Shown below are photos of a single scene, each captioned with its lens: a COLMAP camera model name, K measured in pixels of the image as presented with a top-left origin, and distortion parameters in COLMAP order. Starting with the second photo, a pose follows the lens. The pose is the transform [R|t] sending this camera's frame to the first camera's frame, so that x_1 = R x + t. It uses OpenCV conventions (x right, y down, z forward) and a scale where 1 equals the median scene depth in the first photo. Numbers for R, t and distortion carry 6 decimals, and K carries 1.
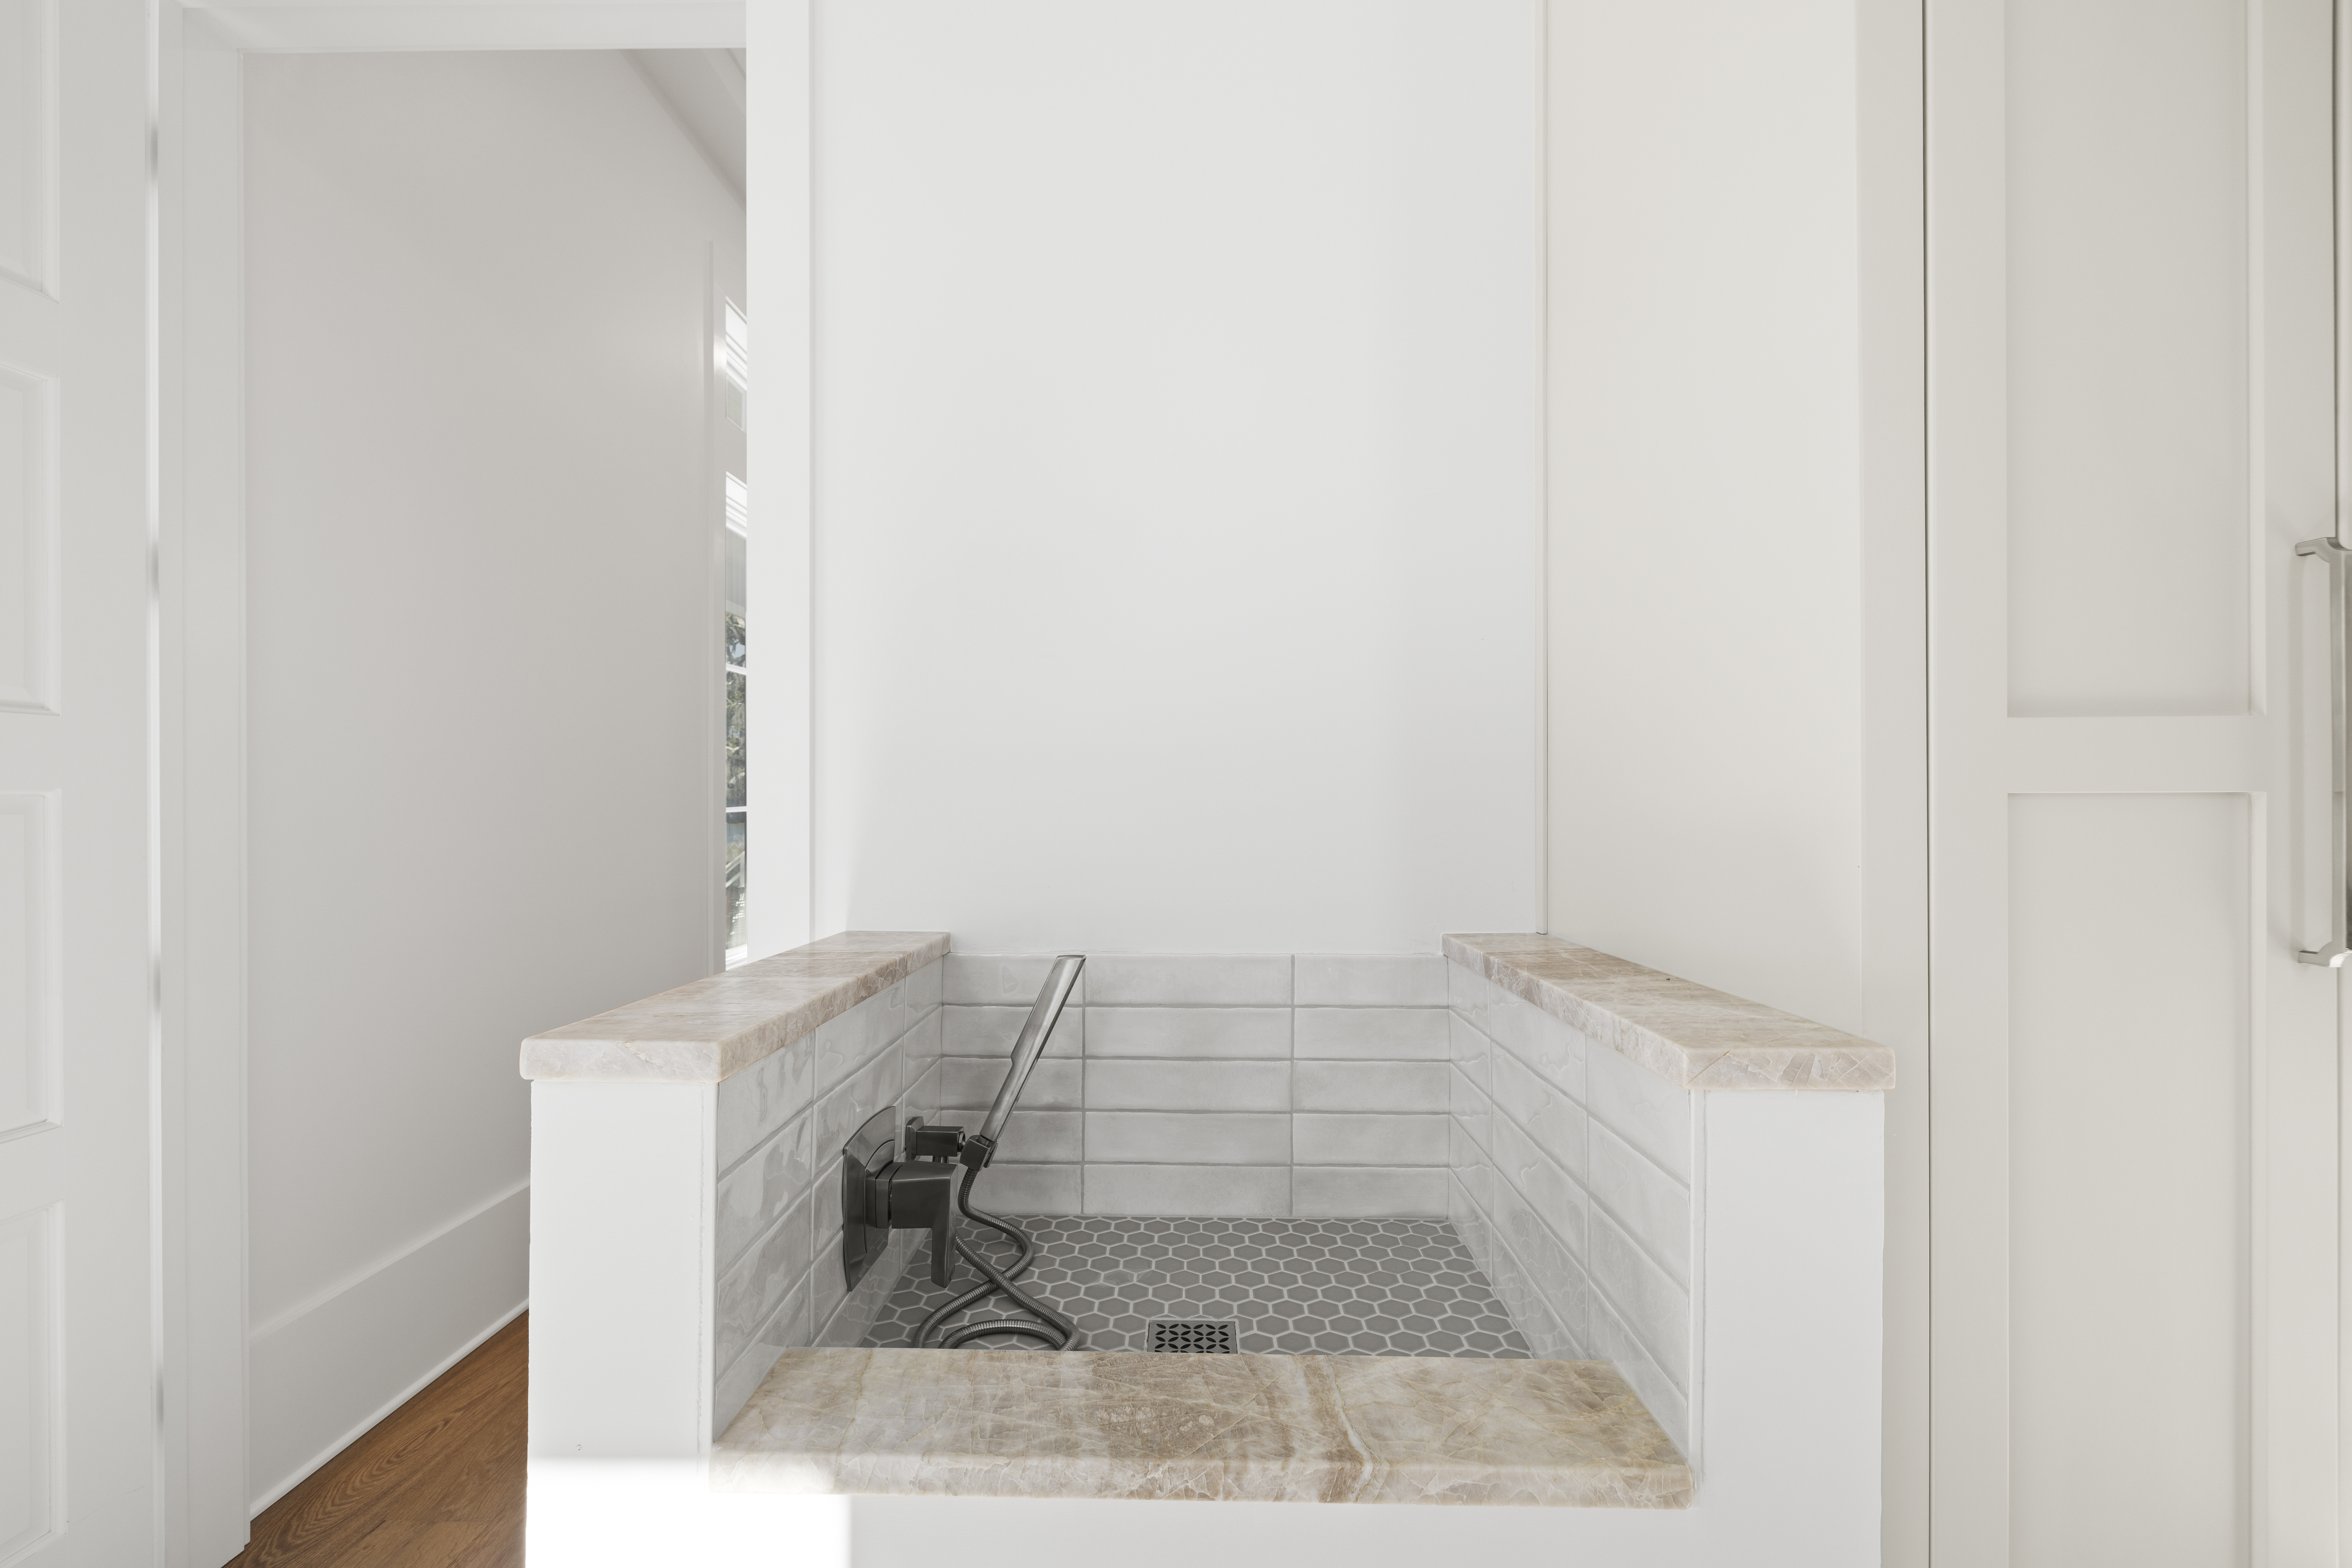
lens RADIAL K [[993.6, 0, 1169.7], [0, 993.6, 800.2], [0, 0, 1]] dist [0.001627, -0.000330]
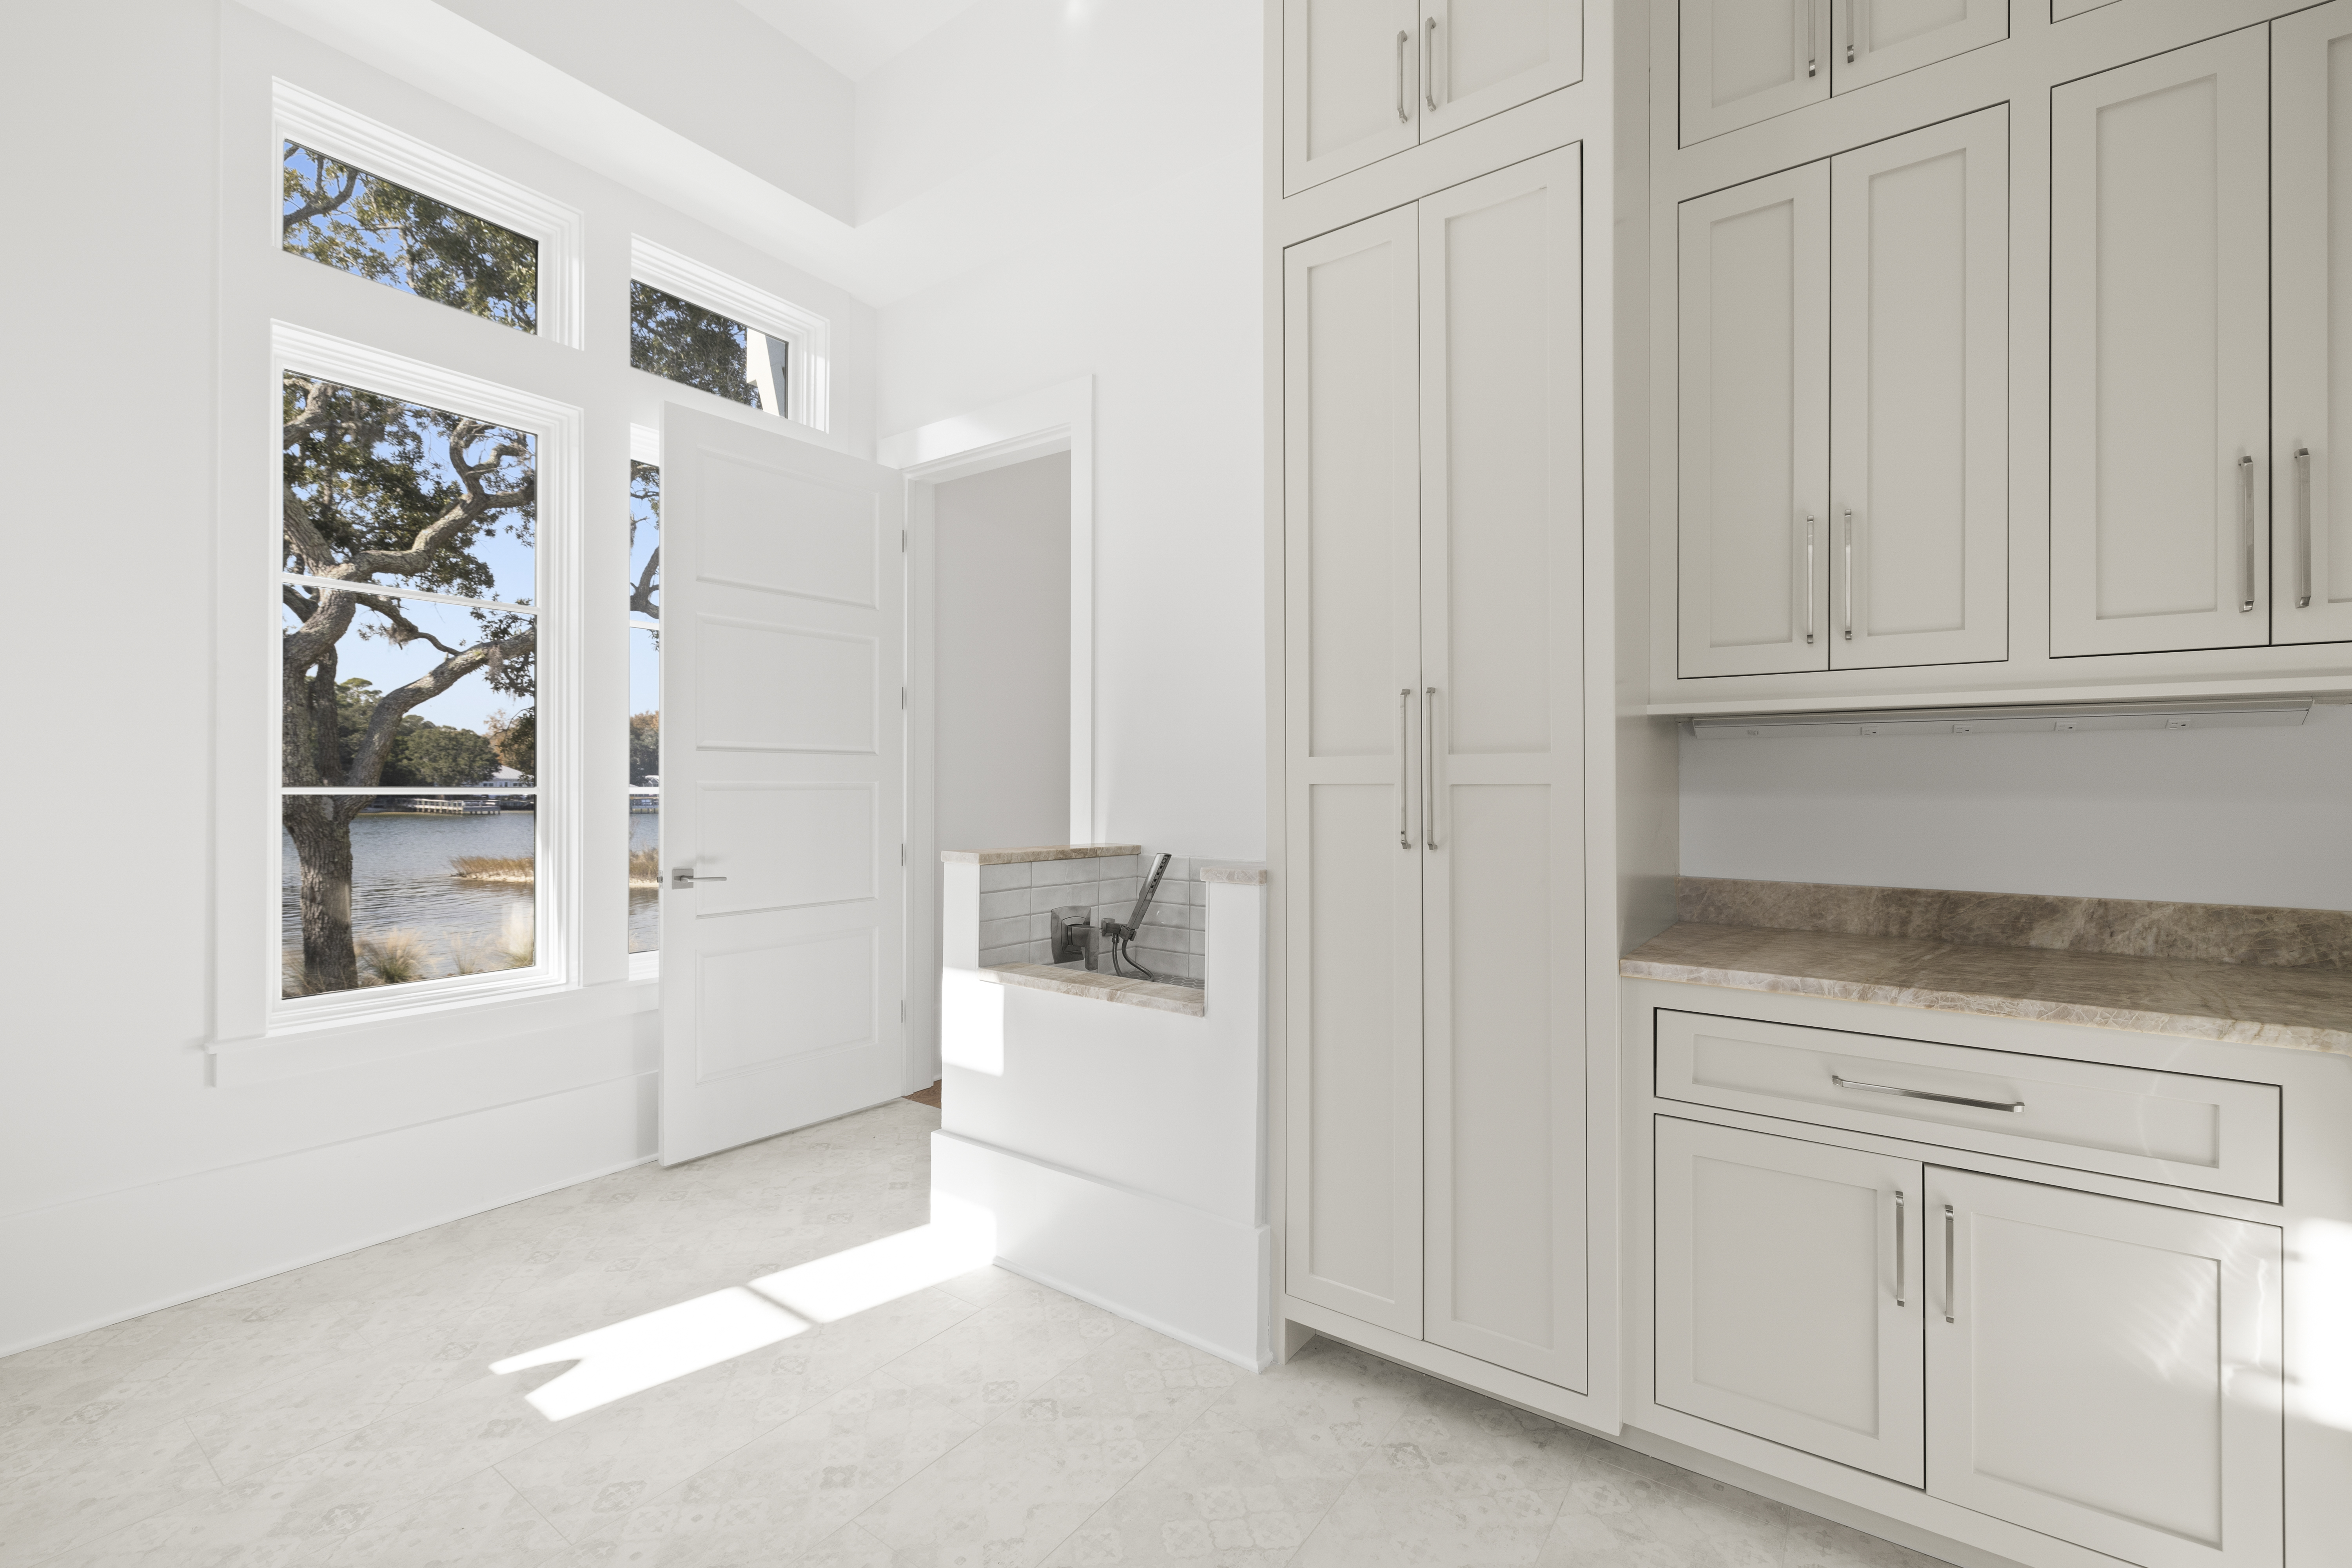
lens RADIAL K [[993.6, 0, 1176.7], [0, 993.6, 783.9], [0, 0, 1]] dist [0.001627, -0.000330]
pose [[0.821967, -0.000971, -0.569534, 1.219317], [-0.001427, 0.999992, -0.003764, 0.005823], [0.569534, 0.003906, 0.821959, -0.857813]]
